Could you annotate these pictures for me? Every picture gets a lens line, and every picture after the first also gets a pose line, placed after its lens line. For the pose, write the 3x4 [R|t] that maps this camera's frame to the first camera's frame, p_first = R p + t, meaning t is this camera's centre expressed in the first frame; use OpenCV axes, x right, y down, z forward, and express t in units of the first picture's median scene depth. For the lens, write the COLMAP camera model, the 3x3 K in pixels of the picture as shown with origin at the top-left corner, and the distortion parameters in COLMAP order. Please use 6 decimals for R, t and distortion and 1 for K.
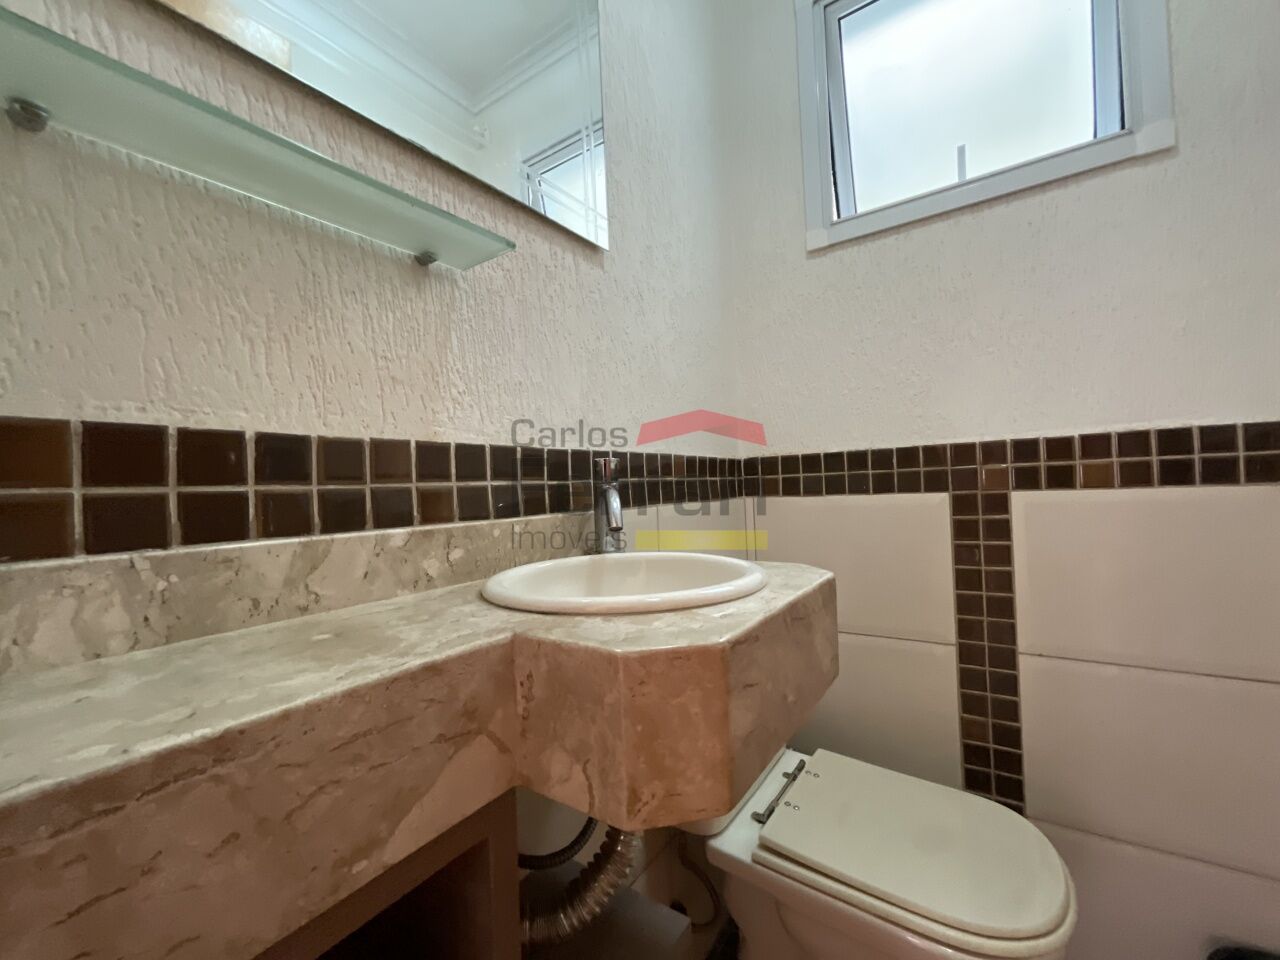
lens RADIAL K [[516.5, 0, 640.0], [0, 516.5, 480.0], [0, 0, 1]] dist [-0.000729, 0.000029]
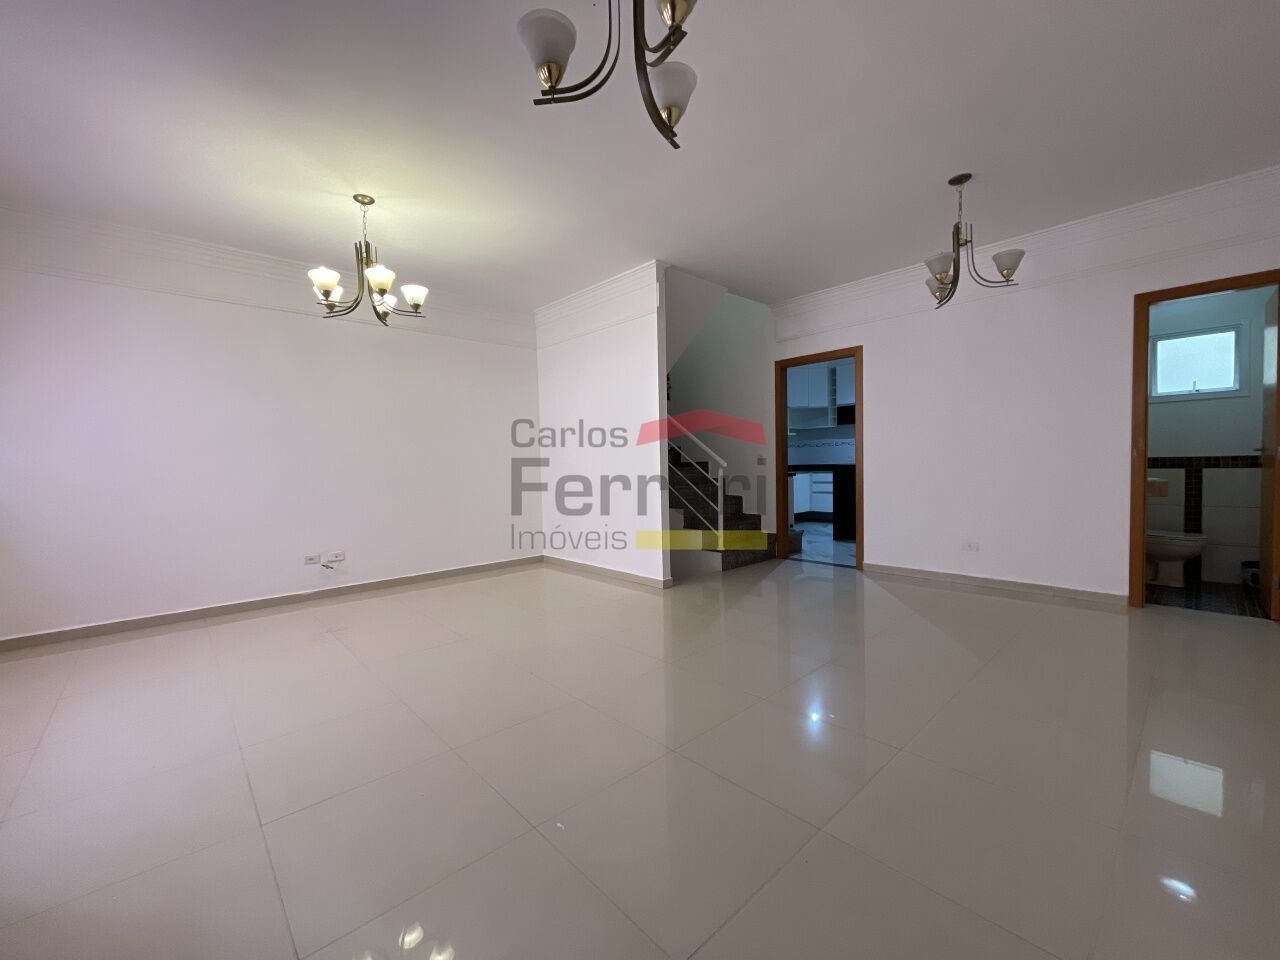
lens RADIAL K [[516.5, 0, 640.0], [0, 516.5, 480.0], [0, 0, 1]] dist [-0.000729, 0.000029]
pose [[0.973129, 0.031750, -0.228060, -2.812716], [-0.020249, 0.998411, 0.052594, -0.013311], [0.229367, -0.046562, 0.972226, -4.187913]]
